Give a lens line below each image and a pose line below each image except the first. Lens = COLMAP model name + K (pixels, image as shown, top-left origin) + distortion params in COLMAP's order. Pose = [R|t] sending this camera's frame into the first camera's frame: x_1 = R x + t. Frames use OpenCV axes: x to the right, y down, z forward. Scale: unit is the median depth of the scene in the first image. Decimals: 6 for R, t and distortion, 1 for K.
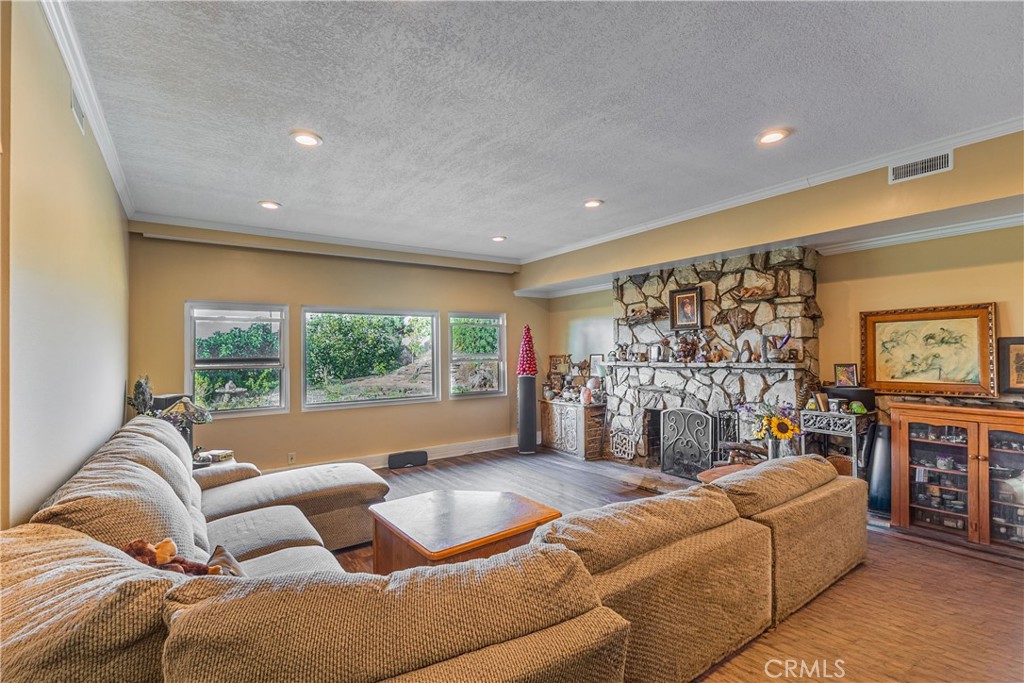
lens RADIAL K [[473.6, 0, 512.0], [0, 473.6, 341.5], [0, 0, 1]] dist [0.003313, 0.000463]
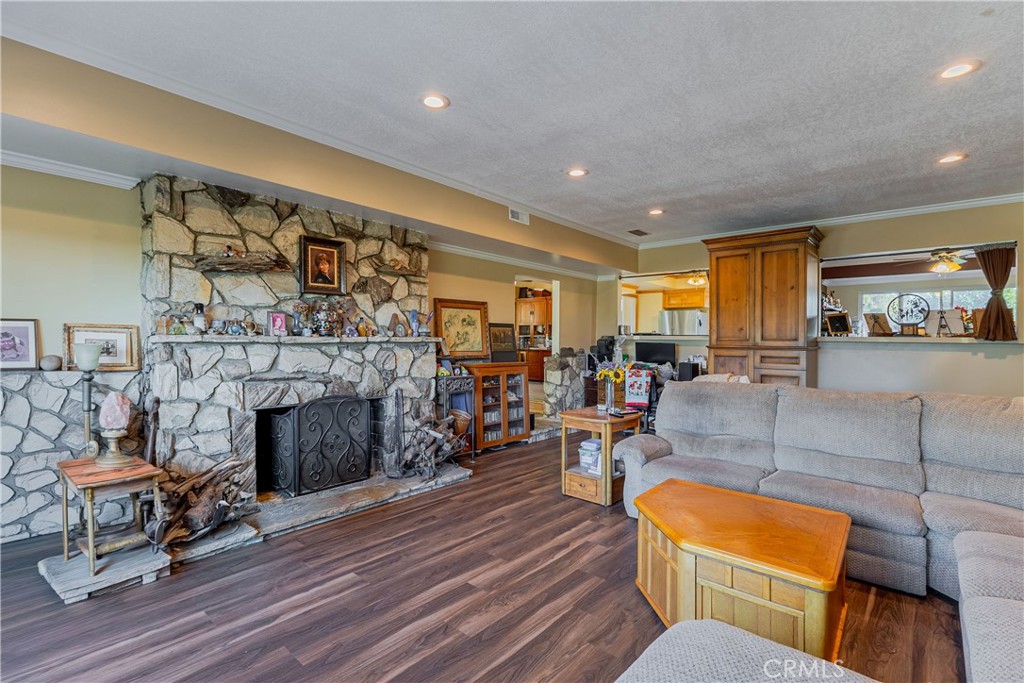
lens RADIAL K [[473.6, 0, 512.0], [0, 473.6, 341.5], [0, 0, 1]] dist [0.003313, 0.000463]
pose [[-0.253699, 0.007236, 0.967256, -0.552561], [-0.026018, 0.999559, -0.014302, 0.068232], [-0.966933, -0.028794, -0.253399, 1.120495]]
